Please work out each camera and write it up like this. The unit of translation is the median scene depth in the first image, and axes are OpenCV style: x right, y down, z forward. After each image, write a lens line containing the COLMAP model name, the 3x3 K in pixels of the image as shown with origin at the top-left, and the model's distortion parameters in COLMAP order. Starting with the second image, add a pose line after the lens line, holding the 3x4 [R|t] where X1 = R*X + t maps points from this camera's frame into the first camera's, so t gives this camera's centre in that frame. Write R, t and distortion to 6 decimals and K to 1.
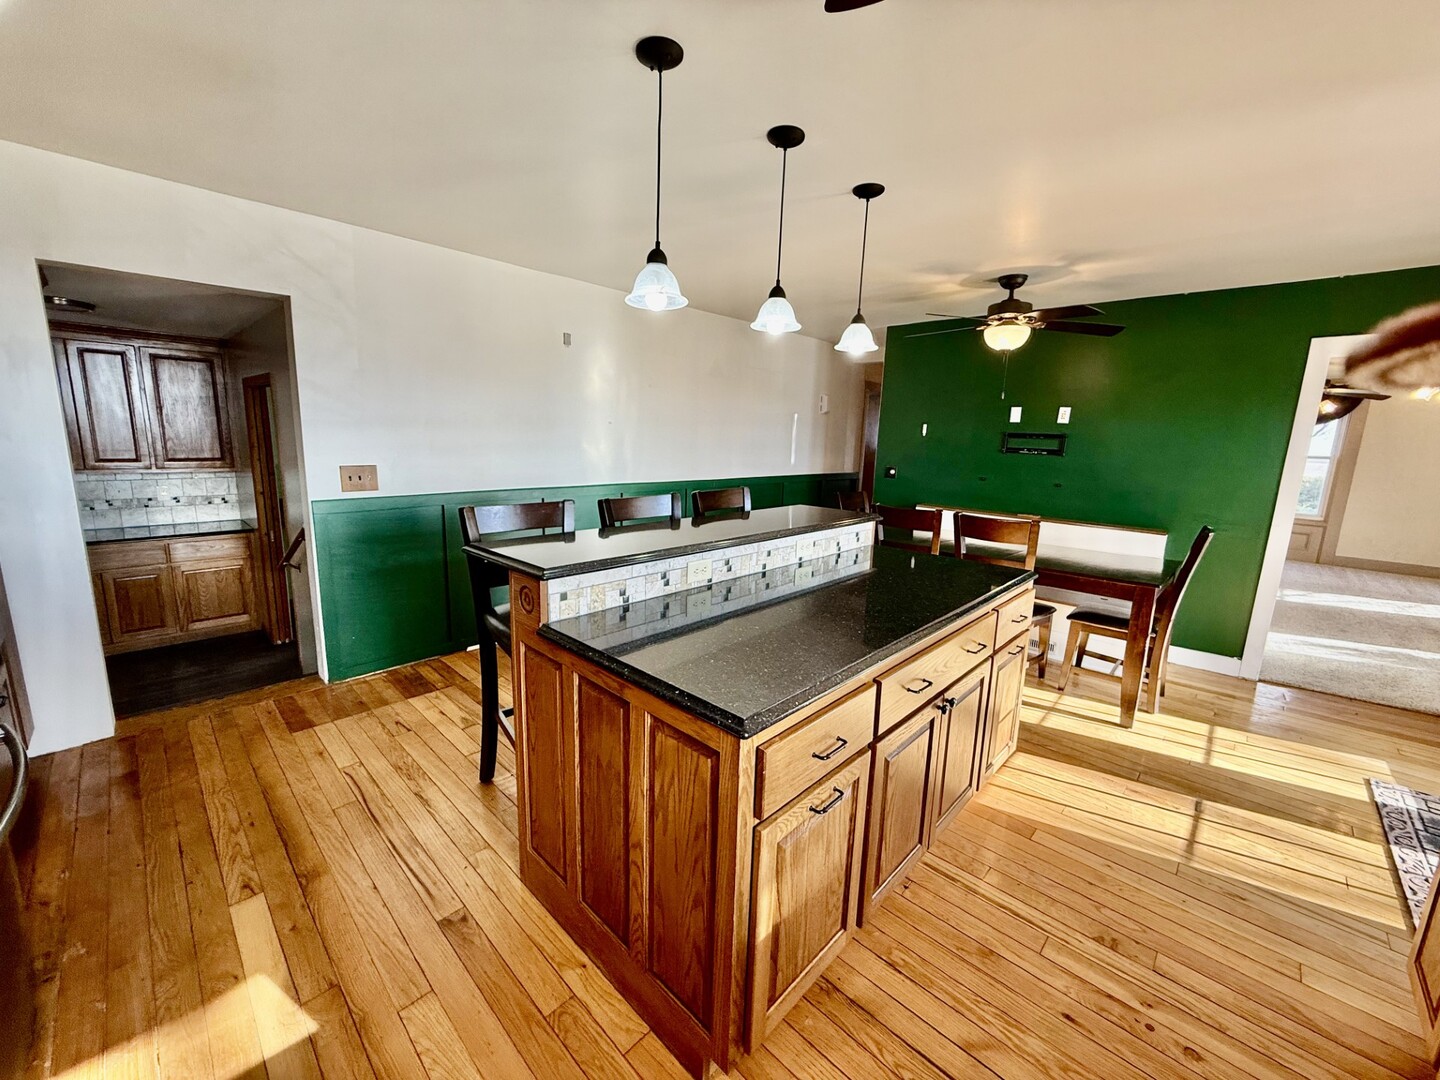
lens RADIAL K [[576.8, 0, 715.3], [0, 576.8, 539.8], [0, 0, 1]] dist [0.002287, 0.000389]
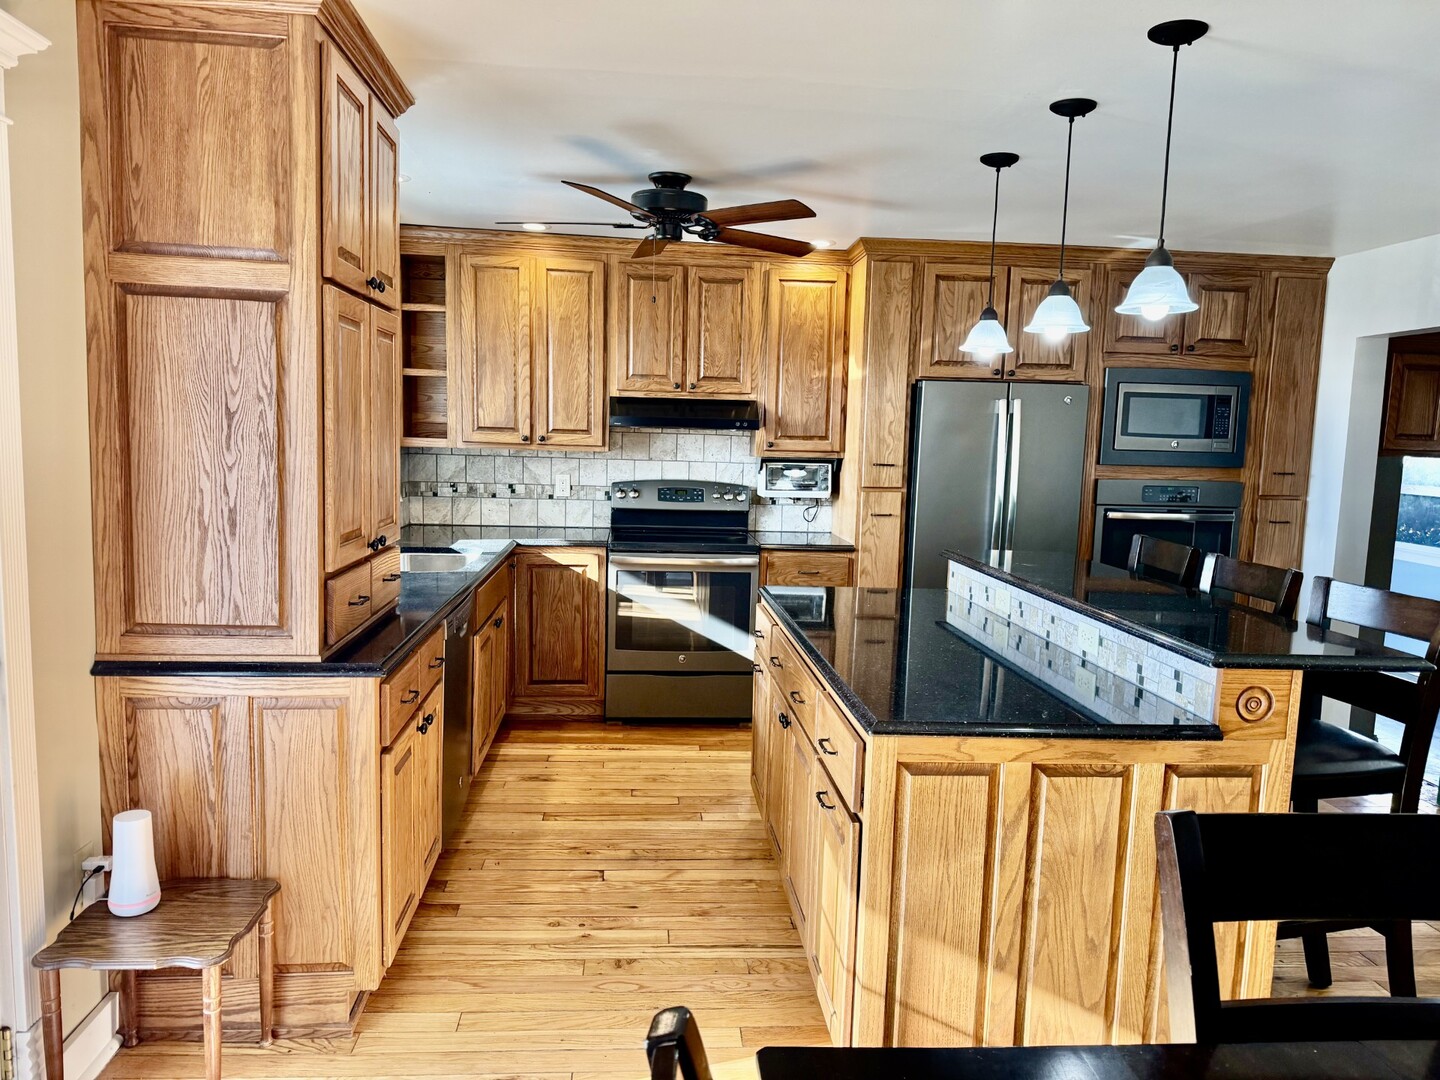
lens RADIAL K [[994.2, 0, 716.9], [0, 994.2, 544.4], [0, 0, 1]] dist [0.062882, -0.006608]
pose [[-0.659217, 0.046868, -0.750491, 1.805250], [-0.177156, 0.960282, 0.215579, -0.362710], [0.730786, 0.275068, -0.624731, 1.972852]]
